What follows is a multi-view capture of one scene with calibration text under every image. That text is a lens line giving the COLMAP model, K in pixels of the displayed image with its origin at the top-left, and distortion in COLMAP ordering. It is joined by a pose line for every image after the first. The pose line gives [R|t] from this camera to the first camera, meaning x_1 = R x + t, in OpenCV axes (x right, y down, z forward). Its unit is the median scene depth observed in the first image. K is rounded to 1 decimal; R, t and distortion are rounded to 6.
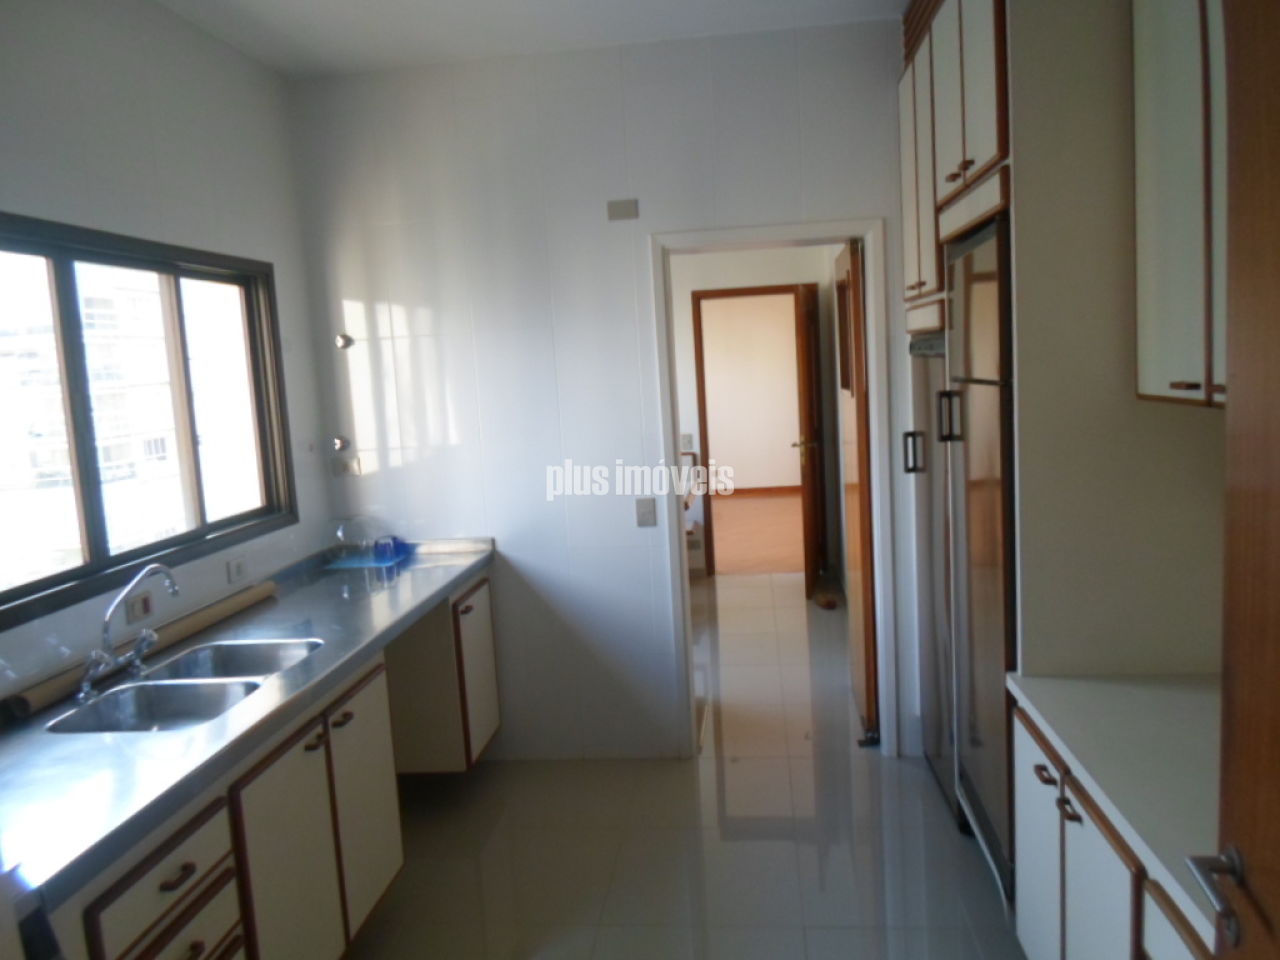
lens RADIAL K [[981.9, 0, 636.4], [0, 981.9, 472.3], [0, 0, 1]] dist [-0.011174, -0.004104]
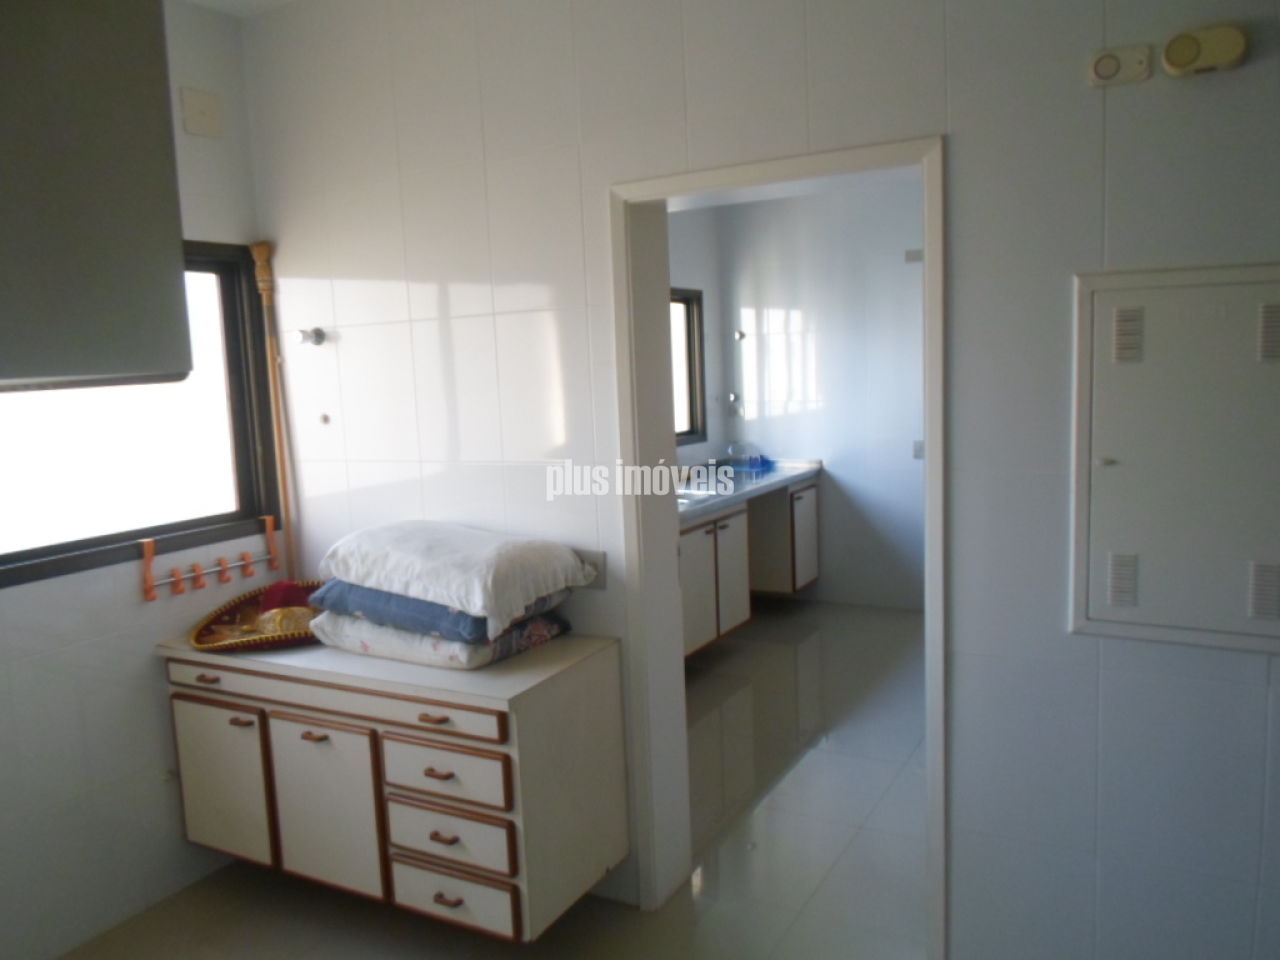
lens RADIAL K [[981.9, 0, 643.4], [0, 981.9, 478.2], [0, 0, 1]] dist [-0.011174, -0.004104]
pose [[0.922381, 0.072433, -0.379431, 0.201051], [-0.060944, 0.997248, 0.042223, 0.047591], [0.381445, -0.015822, 0.924256, -0.607104]]
